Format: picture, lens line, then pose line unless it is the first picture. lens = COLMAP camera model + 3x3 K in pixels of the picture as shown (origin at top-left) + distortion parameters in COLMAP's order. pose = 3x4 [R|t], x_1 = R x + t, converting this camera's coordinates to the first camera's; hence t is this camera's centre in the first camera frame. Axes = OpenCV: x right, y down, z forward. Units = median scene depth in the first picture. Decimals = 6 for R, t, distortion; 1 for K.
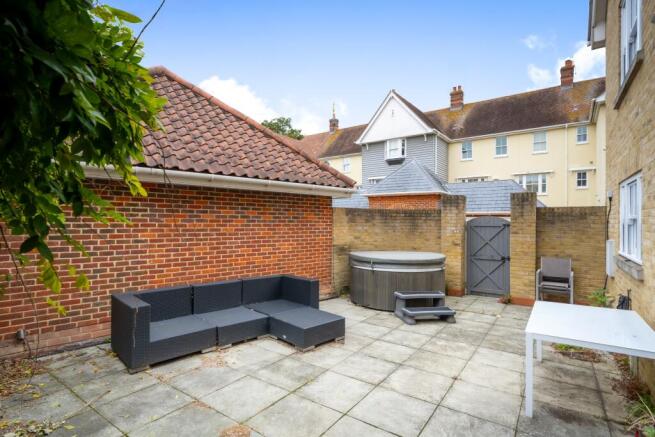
lens RADIAL K [[315.6, 0, 329.8], [0, 315.6, 221.9], [0, 0, 1]] dist [0.000552, -0.000119]
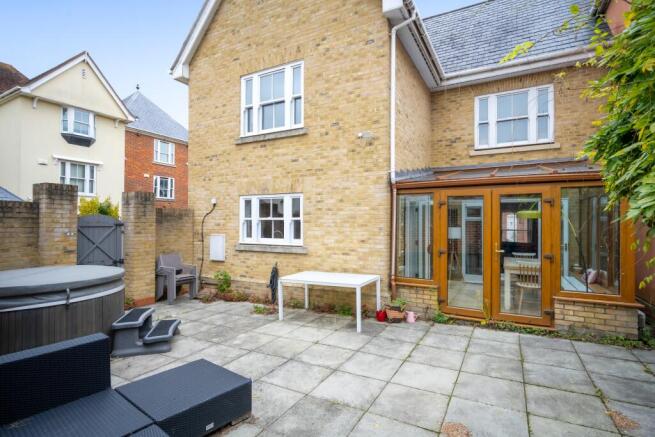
lens RADIAL K [[315.6, 0, 331.2], [0, 315.6, 220.9], [0, 0, 1]] dist [0.000552, -0.000119]
pose [[-0.076349, 0.005927, 0.997064, -0.728756], [-0.004052, 0.999972, -0.006255, 0.002946], [-0.997073, -0.004518, -0.076323, 0.841991]]
